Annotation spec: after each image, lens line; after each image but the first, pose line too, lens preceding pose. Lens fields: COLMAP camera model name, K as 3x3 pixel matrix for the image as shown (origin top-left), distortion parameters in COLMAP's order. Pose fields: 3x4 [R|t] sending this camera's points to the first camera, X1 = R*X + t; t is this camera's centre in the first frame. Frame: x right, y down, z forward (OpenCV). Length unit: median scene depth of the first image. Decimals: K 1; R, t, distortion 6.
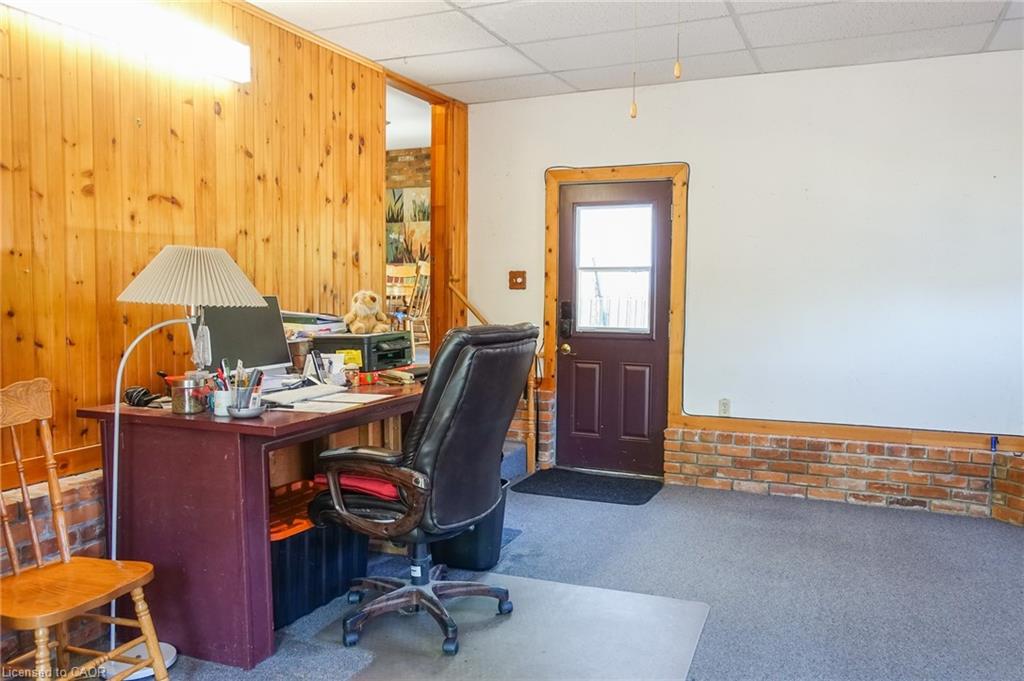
lens RADIAL K [[776.8, 0, 513.6], [0, 776.8, 338.4], [0, 0, 1]] dist [0.001169, -0.004019]
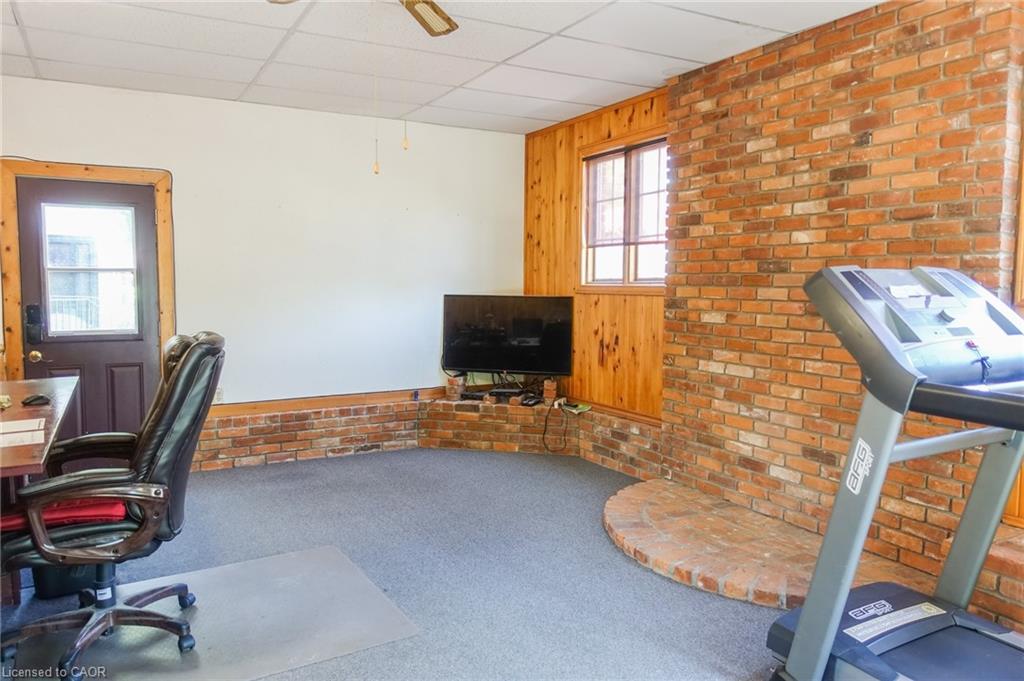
lens RADIAL K [[724.9, 0, 511.6], [0, 724.9, 339.8], [0, 0, 1]] dist [0.001707, -0.004869]
pose [[0.623231, -0.067202, 0.779145, -0.297598], [0.050347, 0.997682, 0.045779, -0.019759], [-0.780415, 0.010697, 0.625170, 0.020430]]
